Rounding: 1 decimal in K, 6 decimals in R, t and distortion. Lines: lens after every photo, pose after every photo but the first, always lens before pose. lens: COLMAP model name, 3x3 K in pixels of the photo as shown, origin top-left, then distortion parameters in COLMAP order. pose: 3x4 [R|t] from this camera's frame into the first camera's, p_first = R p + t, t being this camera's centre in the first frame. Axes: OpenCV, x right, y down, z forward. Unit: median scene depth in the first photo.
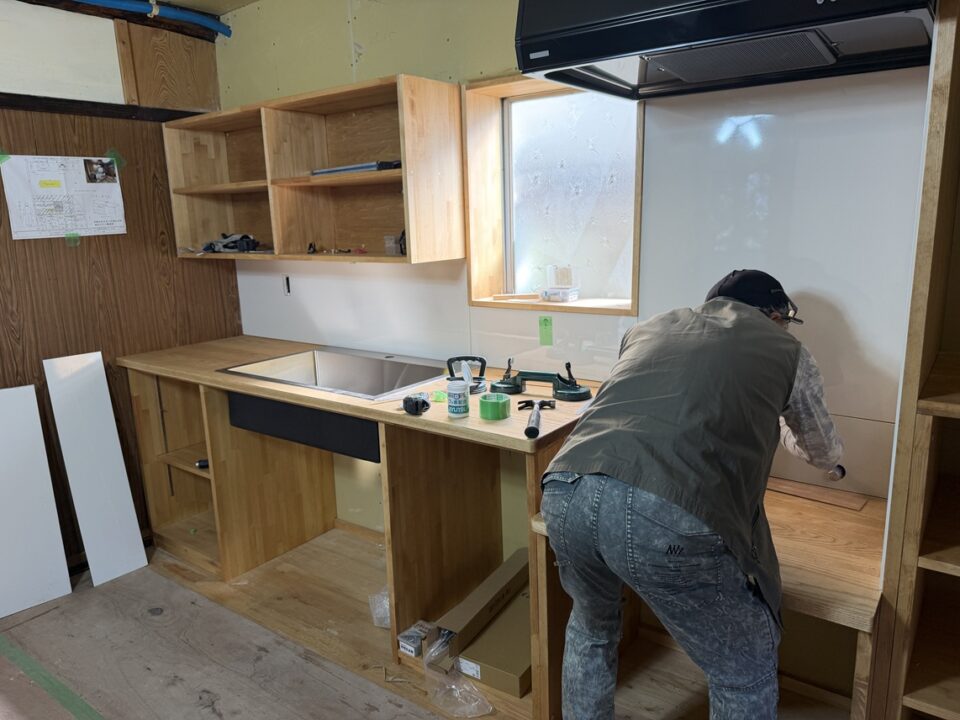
lens RADIAL K [[683.0, 0, 481.2], [0, 683.0, 363.8], [0, 0, 1]] dist [0.018625, -0.031955]
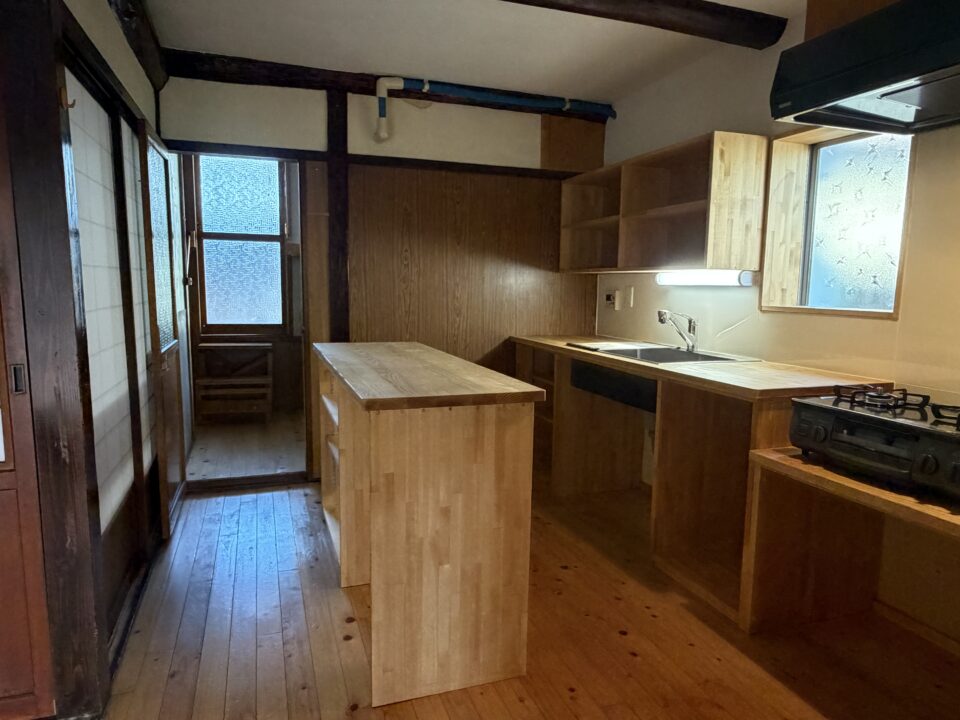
lens RADIAL K [[625.7, 0, 482.0], [0, 625.7, 364.8], [0, 0, 1]] dist [-0.005432, -0.001402]
pose [[0.833685, 0.111529, -0.540861, 0.187443], [-0.151085, 0.988091, -0.029133, 0.120926], [0.531171, 0.106004, 0.840607, -0.204441]]
